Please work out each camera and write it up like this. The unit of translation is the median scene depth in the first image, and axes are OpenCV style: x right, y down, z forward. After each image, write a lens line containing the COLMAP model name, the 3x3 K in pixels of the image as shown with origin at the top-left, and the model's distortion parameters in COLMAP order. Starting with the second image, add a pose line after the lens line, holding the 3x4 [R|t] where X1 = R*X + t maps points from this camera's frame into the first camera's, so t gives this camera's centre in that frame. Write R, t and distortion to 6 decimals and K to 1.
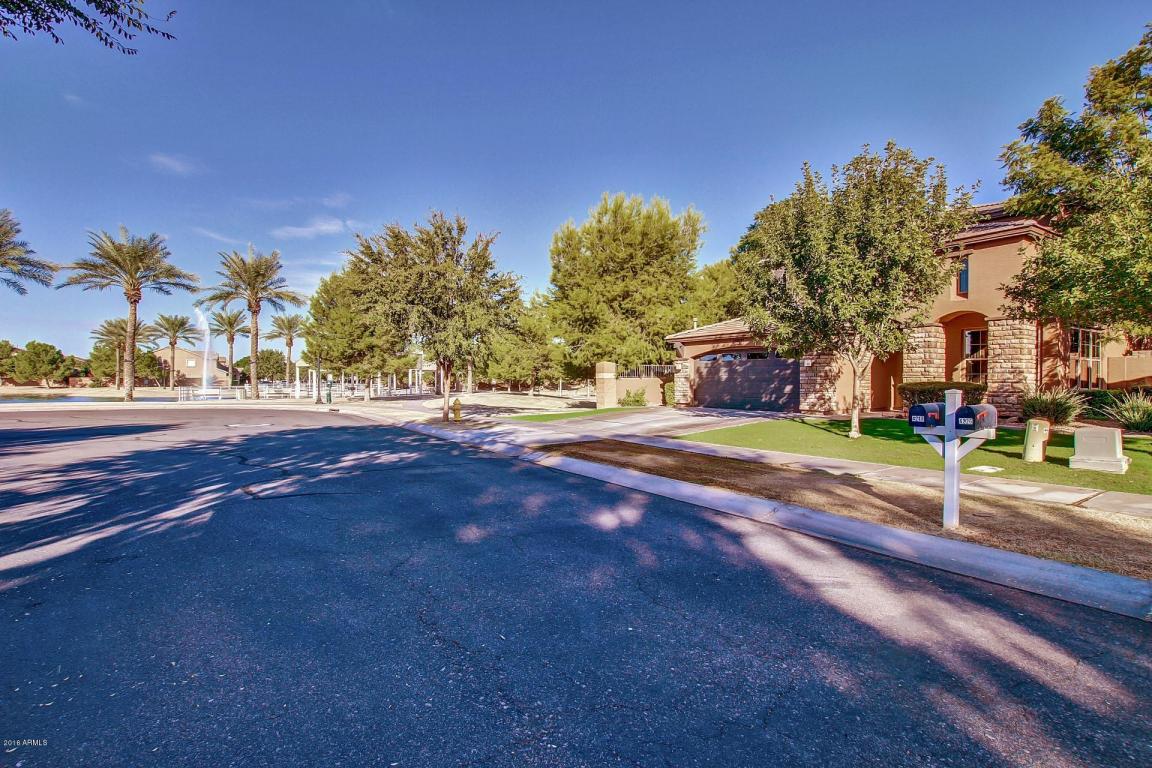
lens RADIAL K [[541.0, 0, 576.0], [0, 541.0, 384.0], [0, 0, 1]] dist [-0.002235, -0.000197]
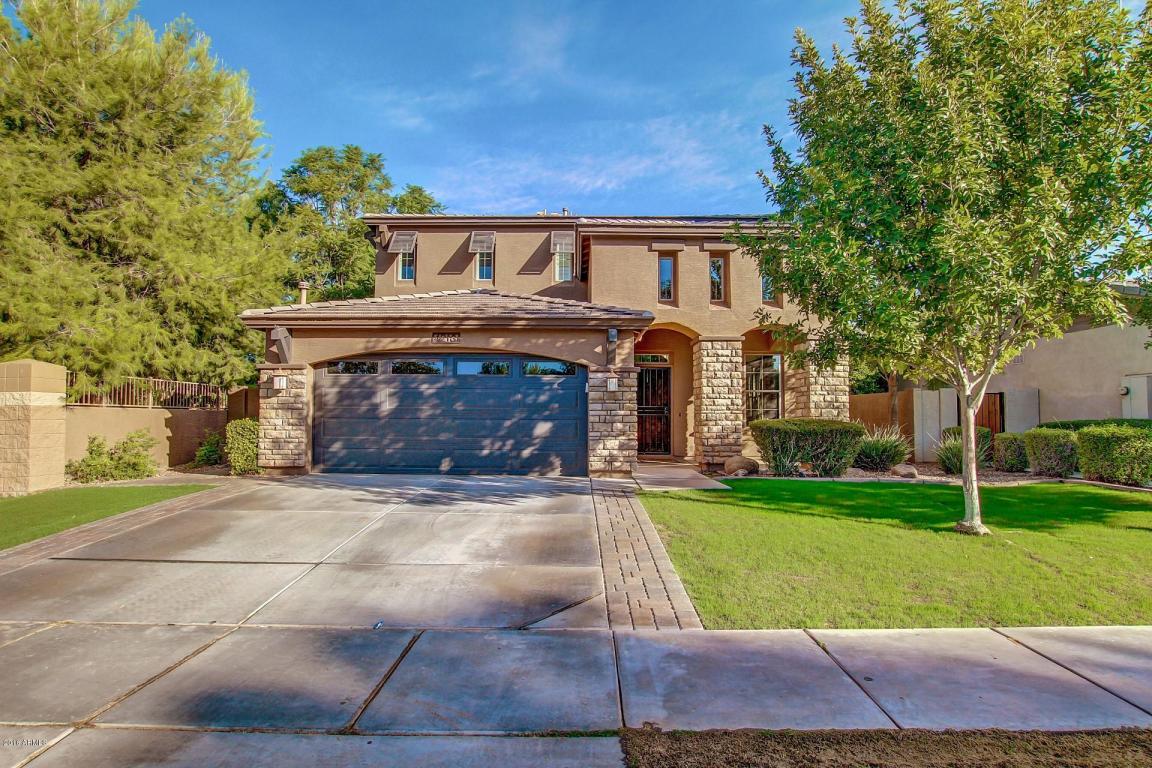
lens RADIAL K [[582.8, 0, 576.0], [0, 582.8, 384.0], [0, 0, 1]] dist [-0.001311, -0.000251]
pose [[0.559653, 0.051787, 0.827107, -0.066489], [0.000369, 0.998030, -0.062739, -0.000980], [-0.828727, 0.035417, 0.558532, 0.538204]]
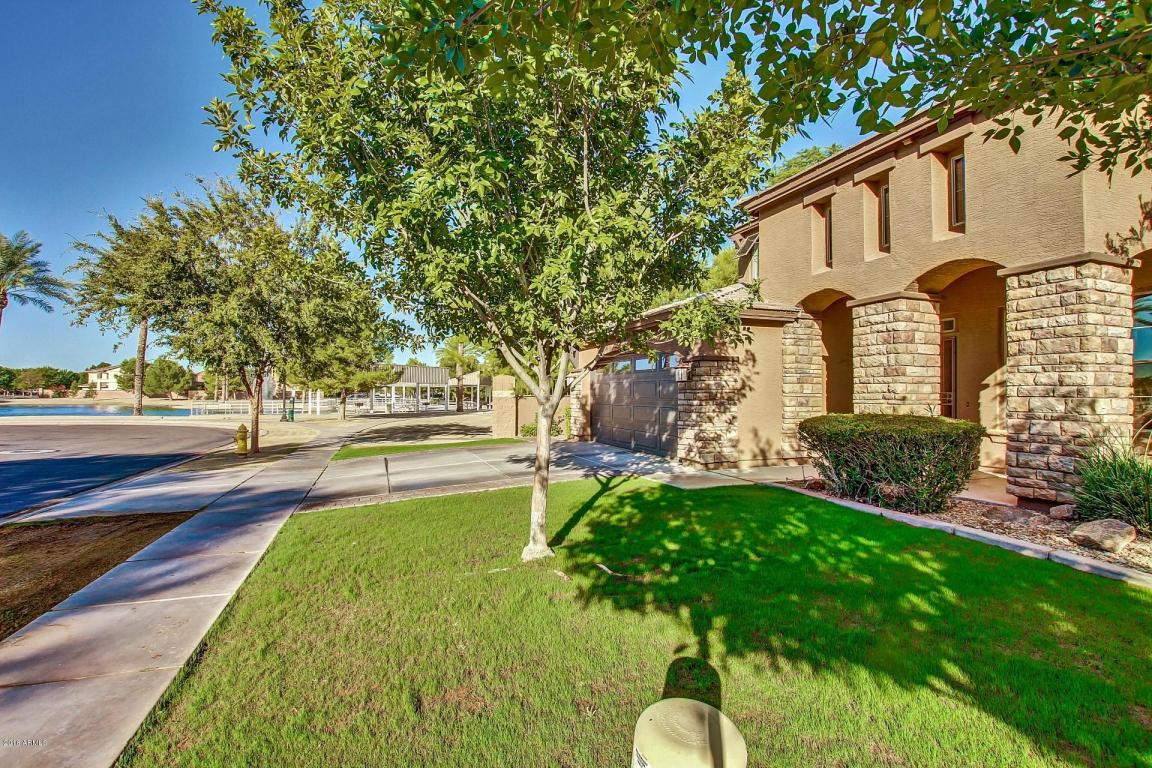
lens RADIAL K [[541.0, 0, 576.0], [0, 541.0, 384.0], [0, 0, 1]] dist [-0.002235, -0.000197]
pose [[0.980068, 0.003200, -0.198635, 0.338441], [-0.008874, 0.999577, -0.027682, -0.009332], [0.198463, 0.028893, 0.979682, 0.333741]]
